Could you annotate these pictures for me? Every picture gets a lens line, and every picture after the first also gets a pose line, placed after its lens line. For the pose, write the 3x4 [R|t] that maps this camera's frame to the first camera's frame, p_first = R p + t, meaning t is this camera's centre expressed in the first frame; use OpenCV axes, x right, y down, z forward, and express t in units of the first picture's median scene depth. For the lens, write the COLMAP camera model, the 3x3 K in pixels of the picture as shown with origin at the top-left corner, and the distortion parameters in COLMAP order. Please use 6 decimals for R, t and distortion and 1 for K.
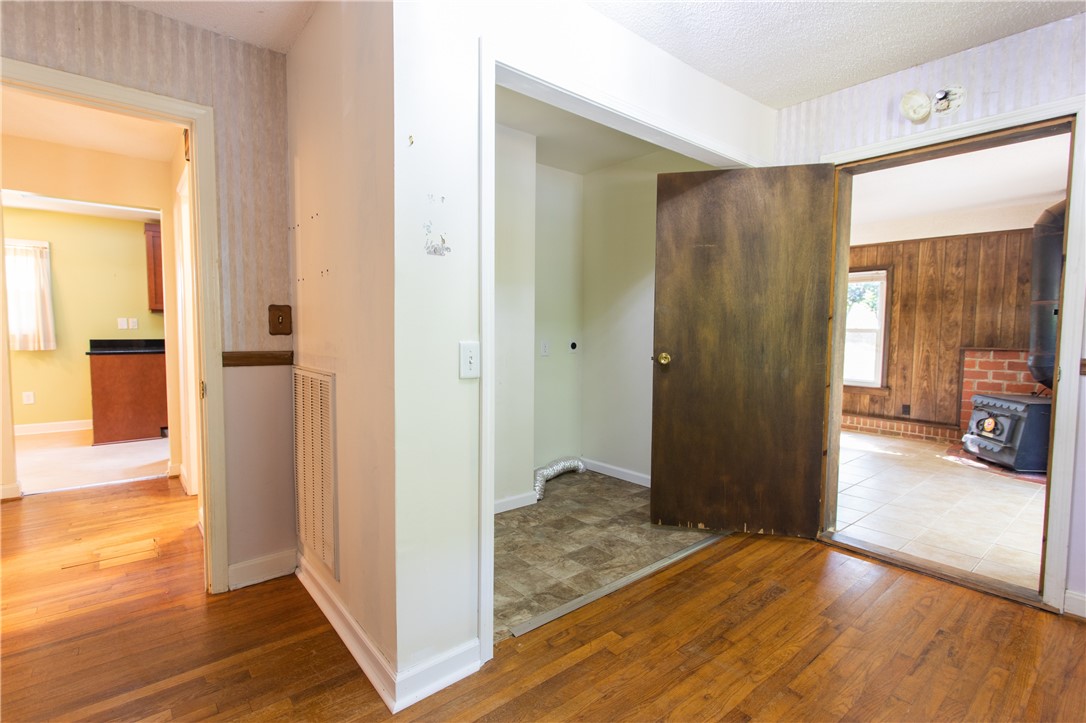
lens RADIAL K [[514.9, 0, 540.4], [0, 514.9, 361.8], [0, 0, 1]] dist [0.000136, 0.000802]
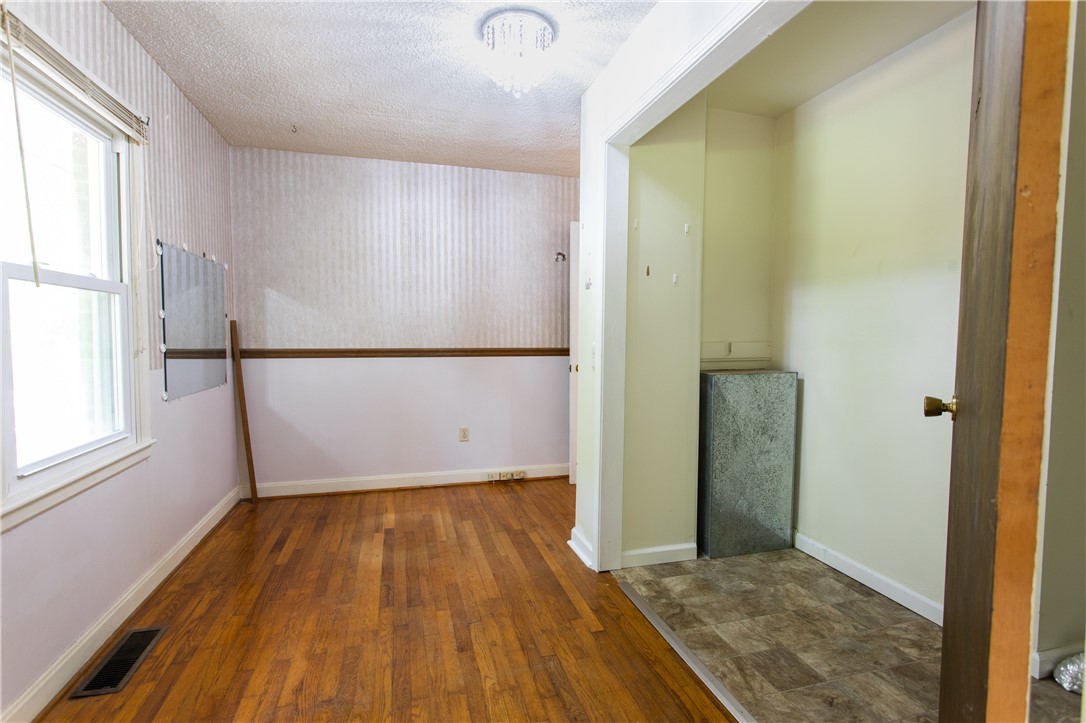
lens RADIAL K [[514.9, 0, 542.6], [0, 514.9, 359.0], [0, 0, 1]] dist [0.000136, 0.000802]
pose [[-0.406674, 0.037799, -0.912791, 0.923831], [-0.065327, 0.995383, 0.070324, -0.062693], [0.911235, 0.088229, -0.402327, 1.052501]]
